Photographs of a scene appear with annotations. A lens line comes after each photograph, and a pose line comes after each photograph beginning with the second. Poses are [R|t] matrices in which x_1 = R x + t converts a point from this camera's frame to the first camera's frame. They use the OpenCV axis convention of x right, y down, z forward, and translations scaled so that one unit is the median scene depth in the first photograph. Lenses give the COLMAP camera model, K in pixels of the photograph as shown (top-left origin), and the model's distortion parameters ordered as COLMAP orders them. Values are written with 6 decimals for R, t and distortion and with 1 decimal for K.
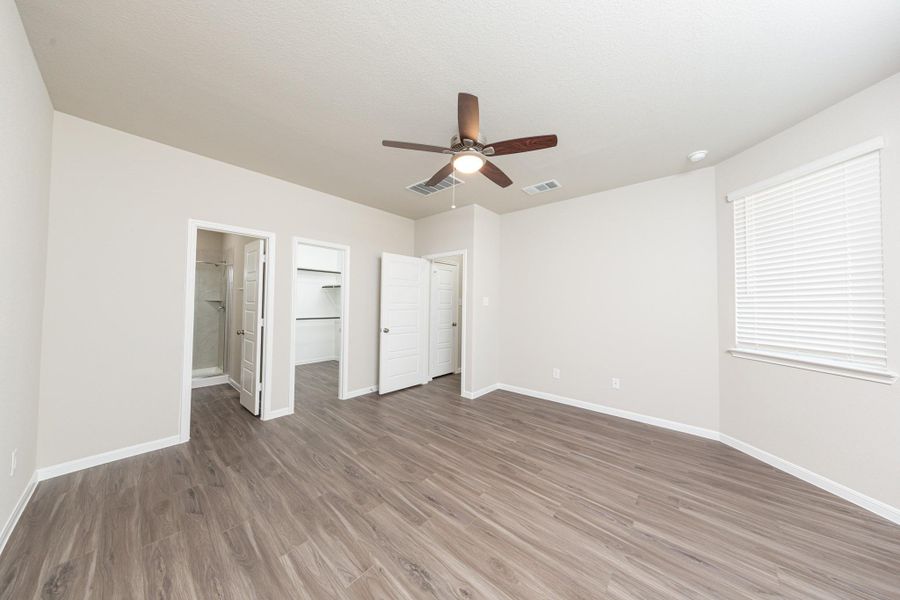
lens RADIAL K [[286.7, 0, 450.7], [0, 286.7, 297.3], [0, 0, 1]] dist [-0.001274, -0.000068]
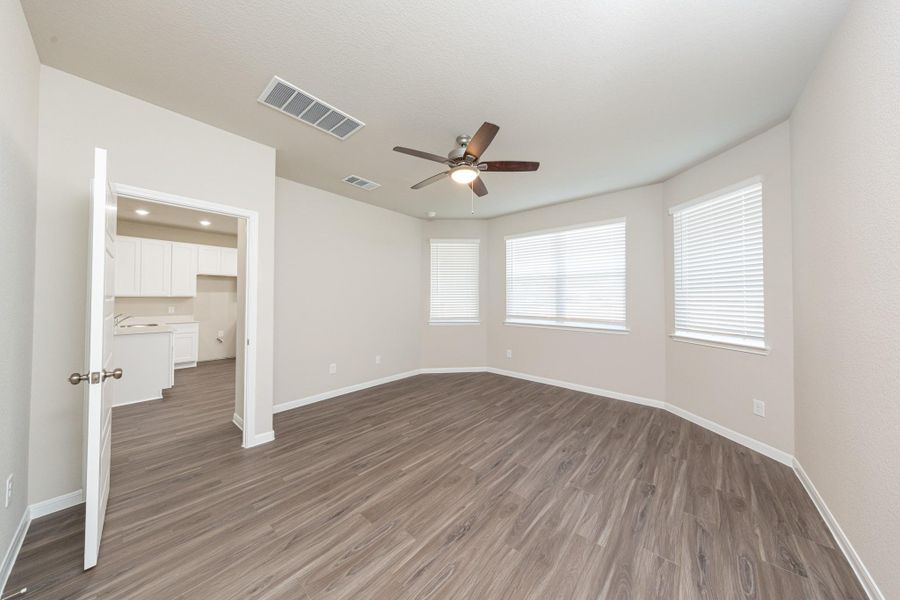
lens RADIAL K [[286.7, 0, 450.7], [0, 286.7, 297.3], [0, 0, 1]] dist [-0.001274, -0.000068]
pose [[-0.012722, -0.007745, 0.999889, -0.959456], [-0.017666, 0.999816, 0.007520, 0.006749], [-0.999763, -0.017568, -0.012856, 0.938296]]
